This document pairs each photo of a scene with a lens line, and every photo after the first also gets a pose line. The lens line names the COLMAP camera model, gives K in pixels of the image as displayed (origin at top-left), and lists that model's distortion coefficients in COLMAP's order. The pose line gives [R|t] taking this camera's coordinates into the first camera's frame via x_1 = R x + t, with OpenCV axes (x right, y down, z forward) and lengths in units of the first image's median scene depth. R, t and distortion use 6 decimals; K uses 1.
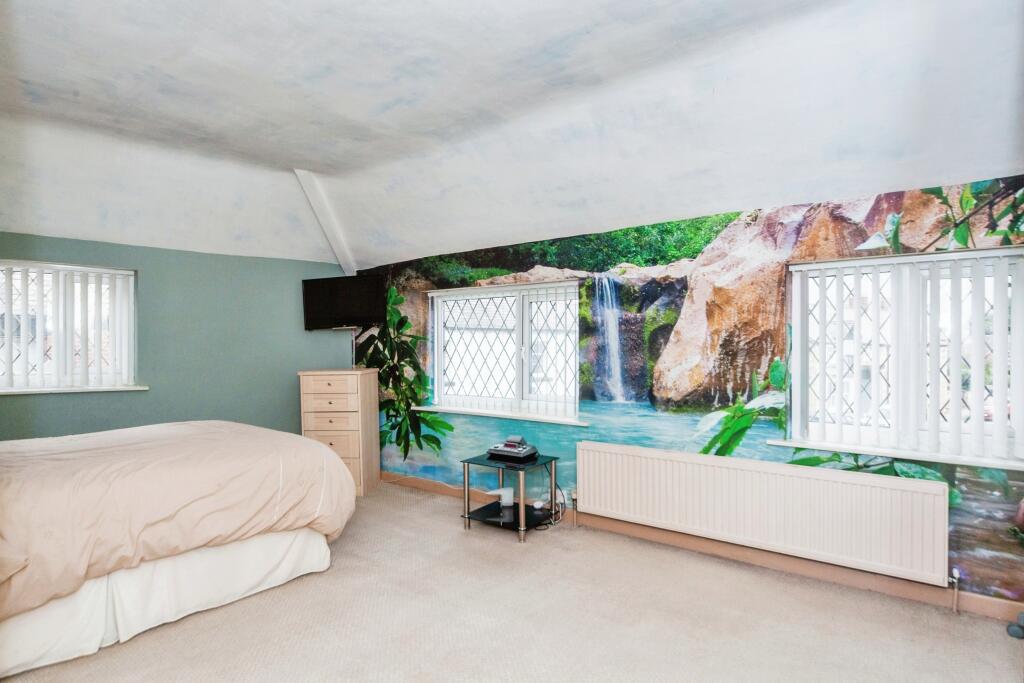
lens RADIAL K [[577.8, 0, 512.0], [0, 577.8, 341.5], [0, 0, 1]] dist [-0.000813, -0.000559]
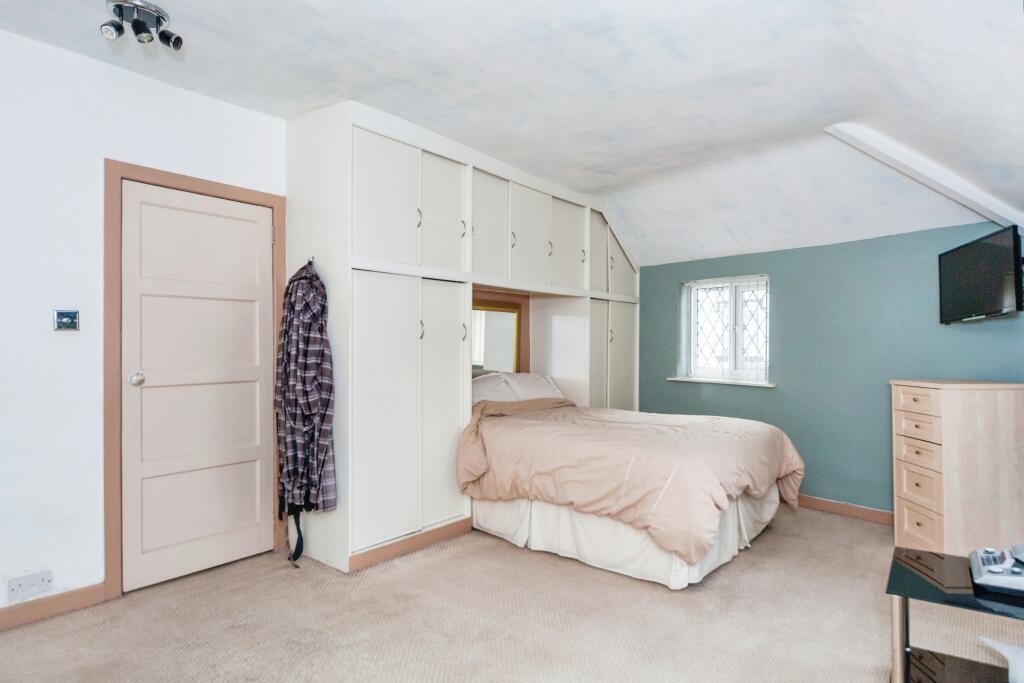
lens RADIAL K [[569.8, 0, 512.0], [0, 569.8, 341.5], [0, 0, 1]] dist [0.034620, 0.000317]
pose [[-0.009882, -0.004333, -0.999942, 0.517874], [0.005970, 0.999973, -0.004393, 0.003537], [0.999933, -0.006013, -0.009856, 0.658806]]
